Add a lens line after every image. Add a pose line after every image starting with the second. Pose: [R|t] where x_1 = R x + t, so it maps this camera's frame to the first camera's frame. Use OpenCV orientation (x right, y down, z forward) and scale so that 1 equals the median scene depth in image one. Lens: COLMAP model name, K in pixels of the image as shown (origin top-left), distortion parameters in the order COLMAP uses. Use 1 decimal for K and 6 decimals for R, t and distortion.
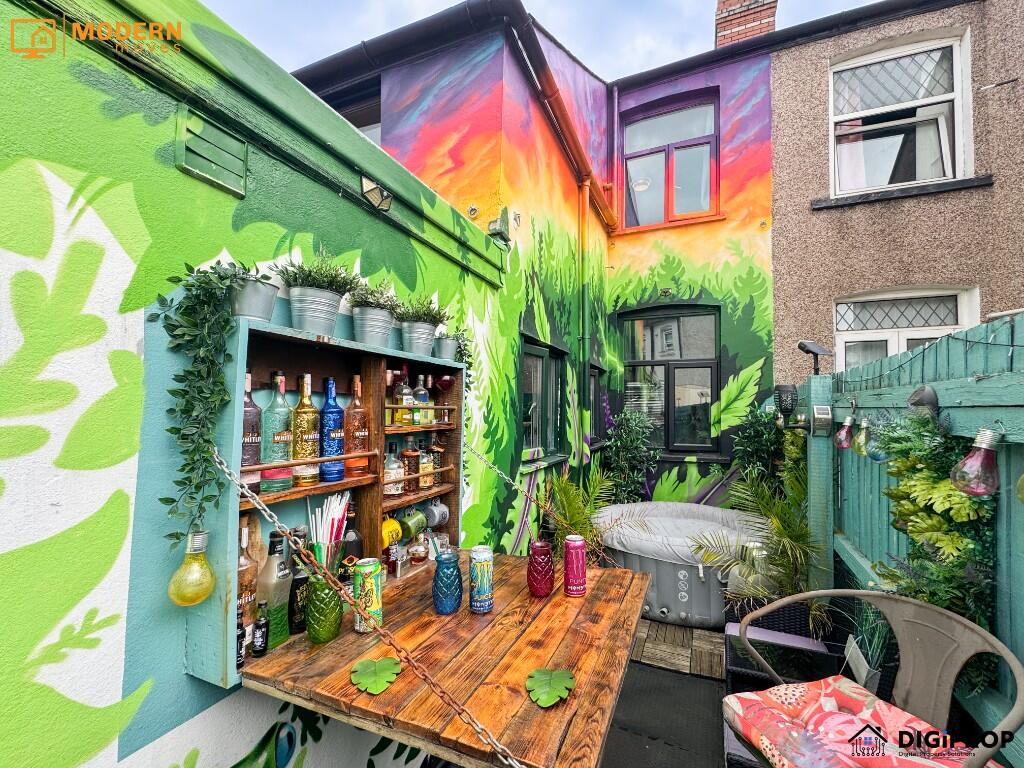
lens RADIAL K [[434.8, 0, 512.0], [0, 434.8, 384.0], [0, 0, 1]] dist [-0.000542, -0.000038]
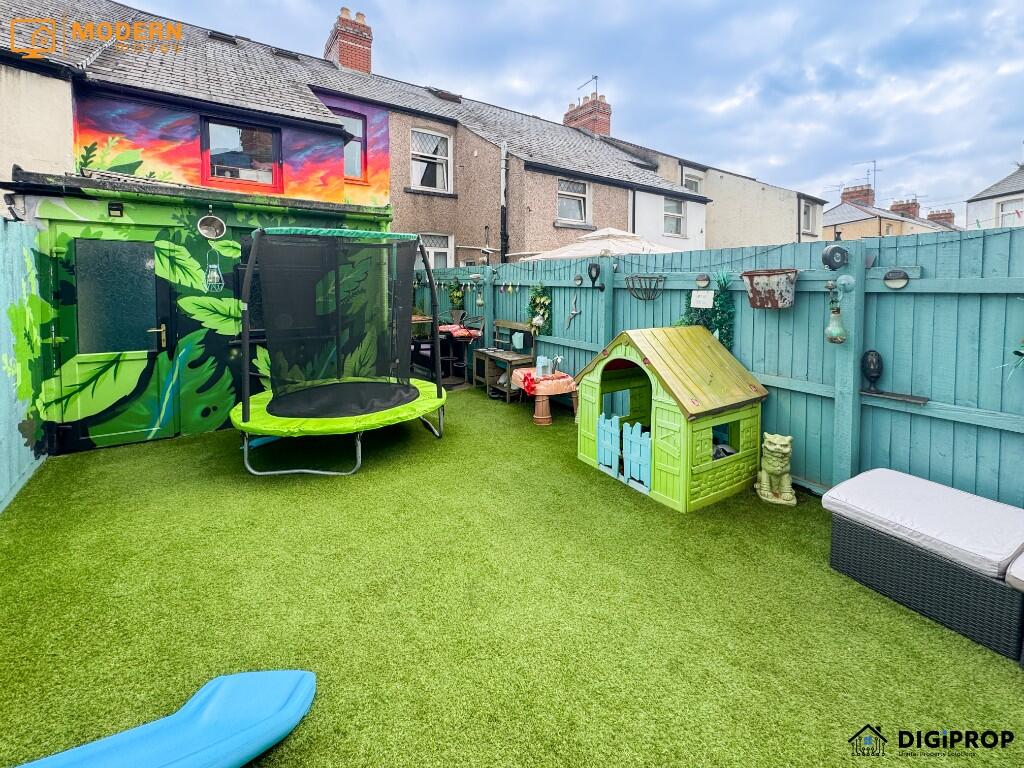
lens RADIAL K [[434.8, 0, 512.0], [0, 434.8, 384.0], [0, 0, 1]] dist [-0.000542, -0.000038]
pose [[0.553772, -0.201617, 0.807891, -1.083850], [-0.033761, 0.964009, 0.263719, -0.047046], [-0.831984, -0.173315, 0.527034, -0.880248]]
